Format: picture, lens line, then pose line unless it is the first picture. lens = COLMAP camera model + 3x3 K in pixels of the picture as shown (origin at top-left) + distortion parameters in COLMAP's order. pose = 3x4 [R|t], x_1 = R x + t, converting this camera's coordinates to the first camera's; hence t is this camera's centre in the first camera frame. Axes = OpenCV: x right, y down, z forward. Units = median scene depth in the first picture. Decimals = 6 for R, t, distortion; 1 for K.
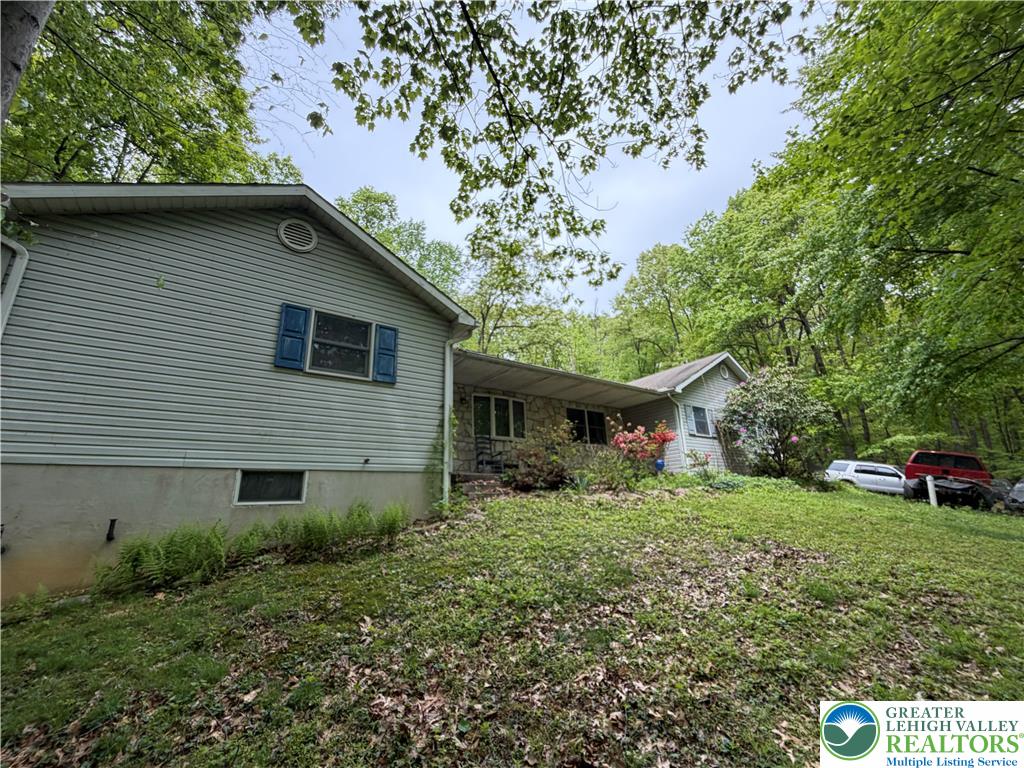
lens RADIAL K [[408.9, 0, 512.0], [0, 408.9, 384.0], [0, 0, 1]] dist [0.000554, -0.000291]
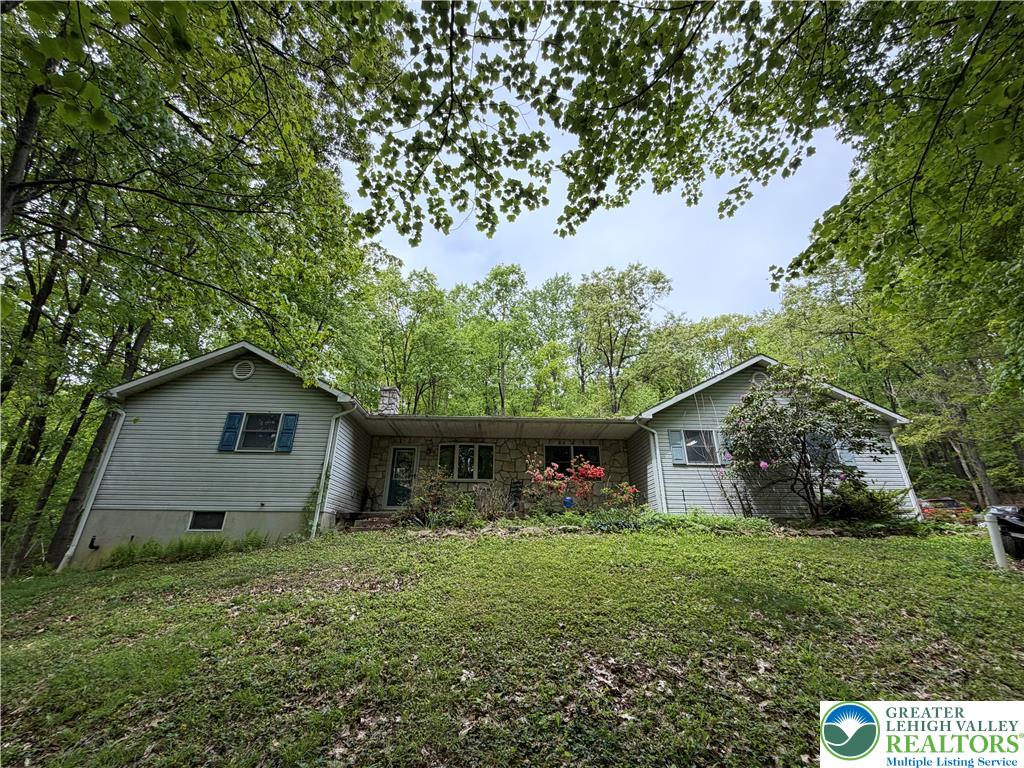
lens RADIAL K [[408.9, 0, 512.0], [0, 408.9, 384.0], [0, 0, 1]] dist [0.000554, -0.000291]
pose [[0.837783, -0.165866, -0.520199, 1.268876], [0.121427, 0.985482, -0.118664, 0.032063], [0.532329, 0.036249, 0.845761, 0.154465]]
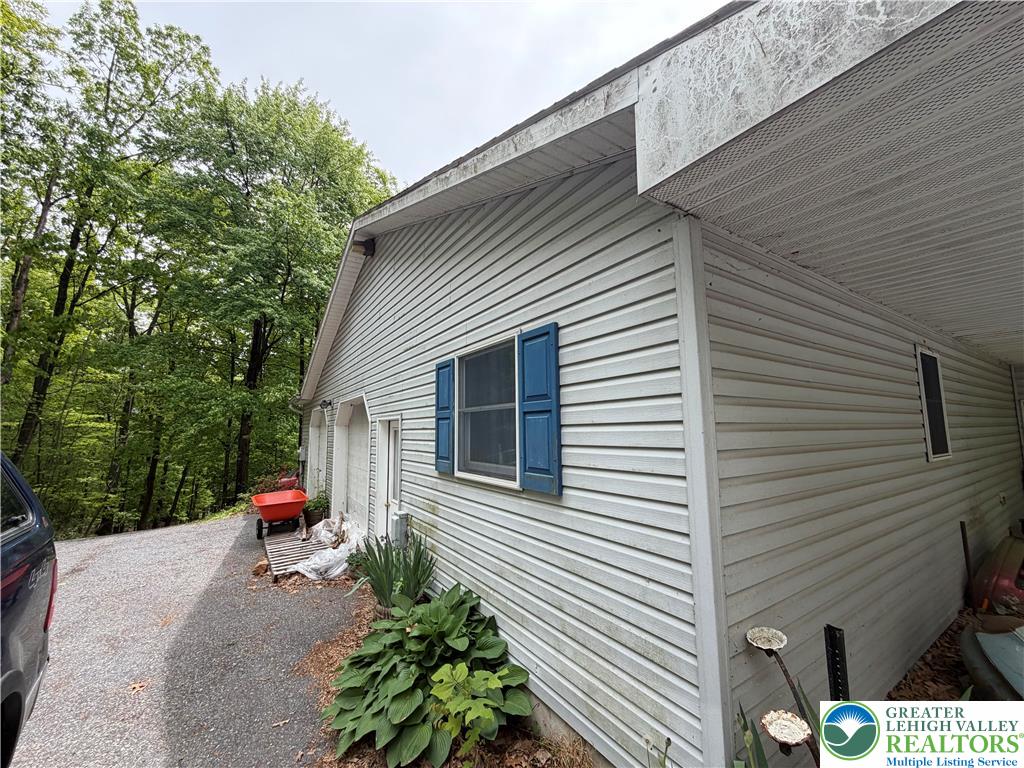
lens RADIAL K [[408.9, 0, 512.0], [0, 408.9, 384.0], [0, 0, 1]] dist [0.000554, -0.000291]
pose [[-0.039135, -0.084864, -0.995624, 0.063690], [0.293736, 0.951387, -0.092639, -0.069510], [0.955085, -0.296076, -0.012305, 1.028619]]
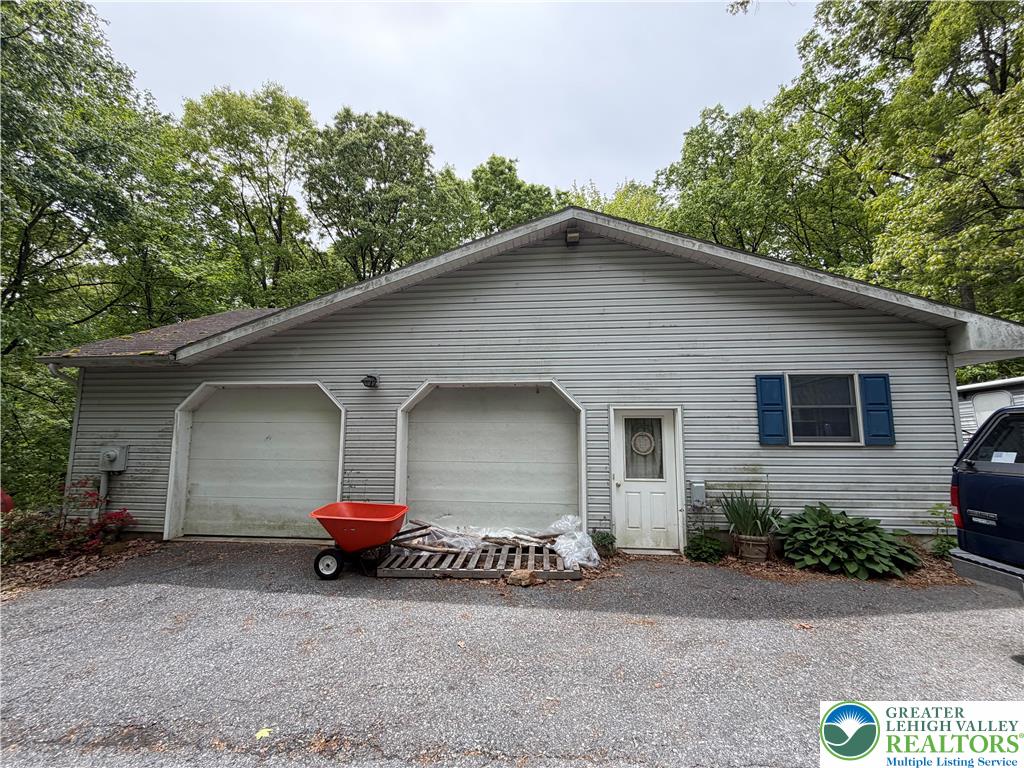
lens RADIAL K [[408.9, 0, 512.0], [0, 408.9, 384.0], [0, 0, 1]] dist [0.000554, -0.000291]
pose [[0.765039, -0.044158, -0.642468, -0.351872], [0.161372, 0.978962, 0.124873, -0.362808], [0.623437, -0.199209, 0.756070, -0.094016]]
